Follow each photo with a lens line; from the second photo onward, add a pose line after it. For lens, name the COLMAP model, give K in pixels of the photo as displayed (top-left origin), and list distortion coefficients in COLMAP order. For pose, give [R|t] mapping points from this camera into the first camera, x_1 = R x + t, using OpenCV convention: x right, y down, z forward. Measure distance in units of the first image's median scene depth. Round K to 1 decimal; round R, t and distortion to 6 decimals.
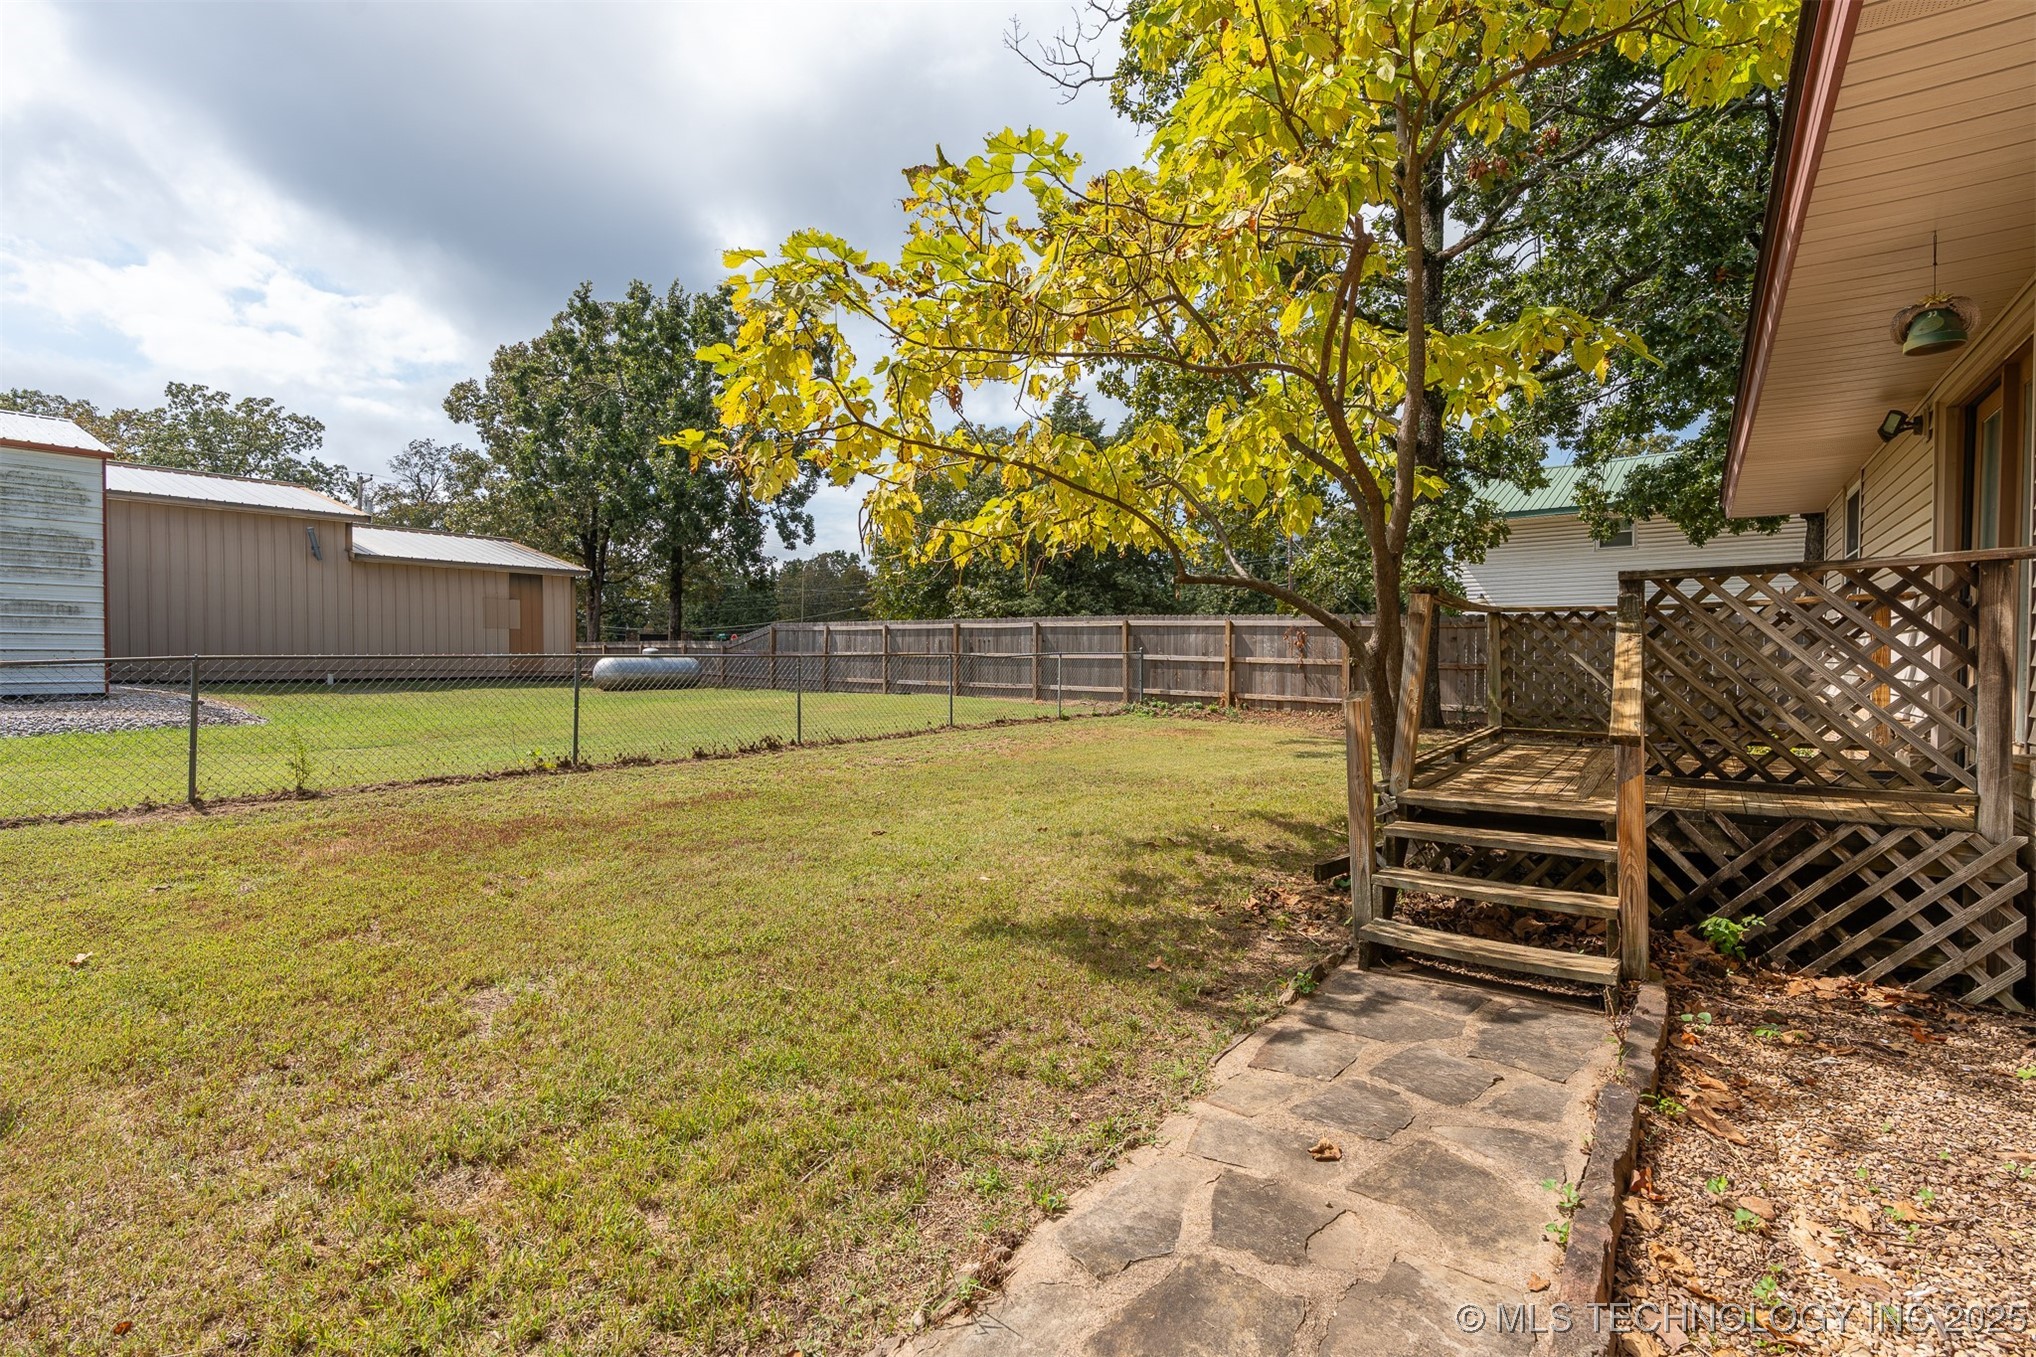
lens RADIAL K [[929.8, 0, 1019.9], [0, 929.8, 673.0], [0, 0, 1]] dist [-0.005398, 0.001751]
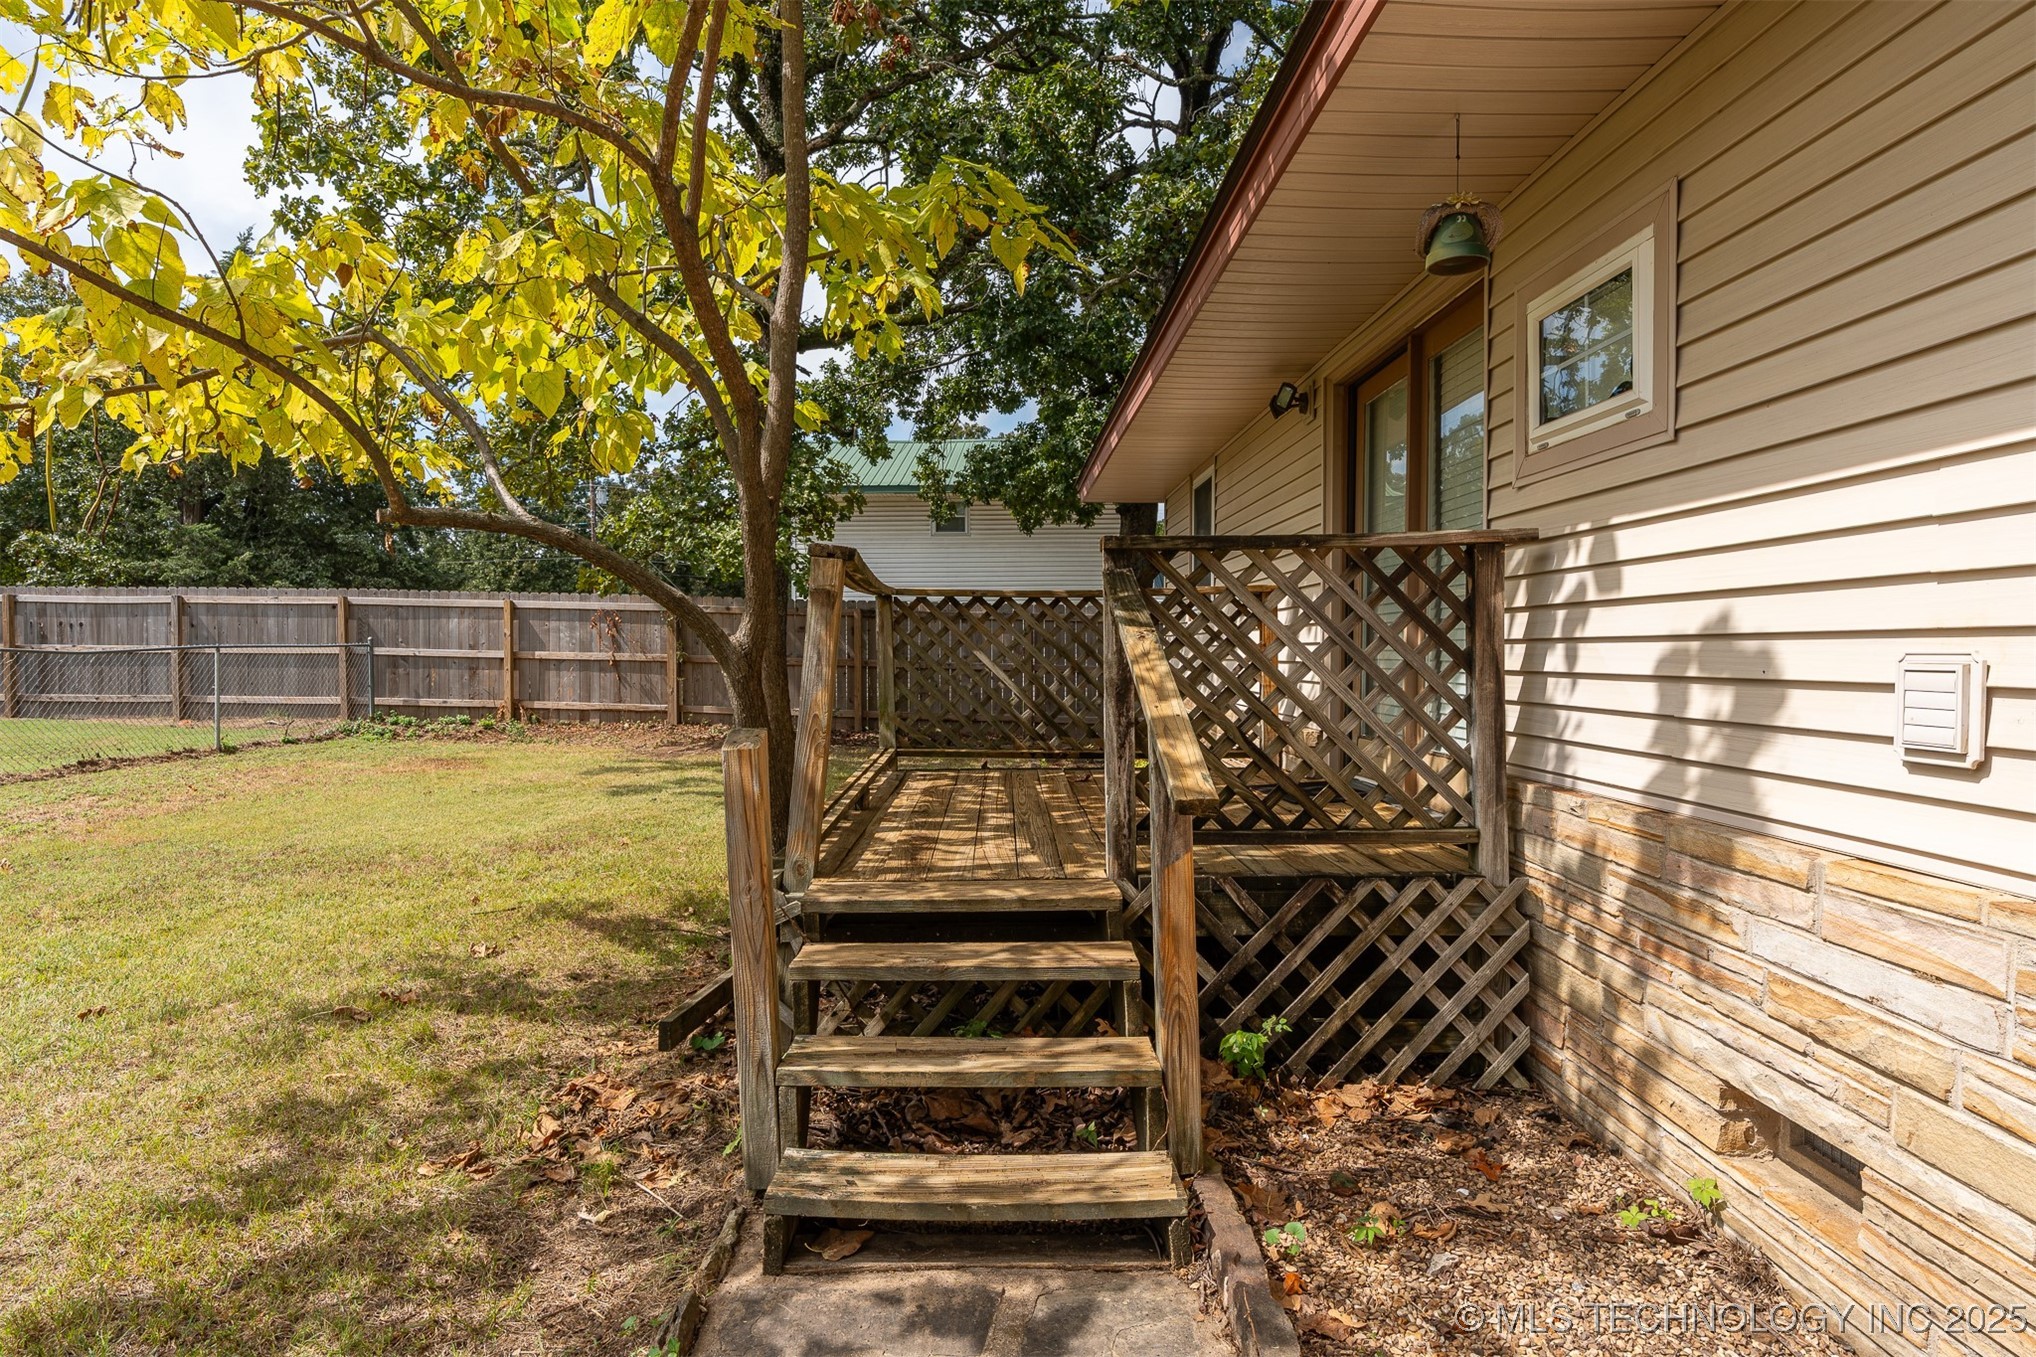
lens RADIAL K [[1091.2, 0, 1015.4], [0, 1091.2, 669.5], [0, 0, 1]] dist [-0.001436, 0.002913]
pose [[0.795130, -0.014032, 0.606277, 0.067449], [0.012021, 0.999901, 0.007377, -0.011482], [-0.606320, 0.001422, 0.795220, 0.257885]]
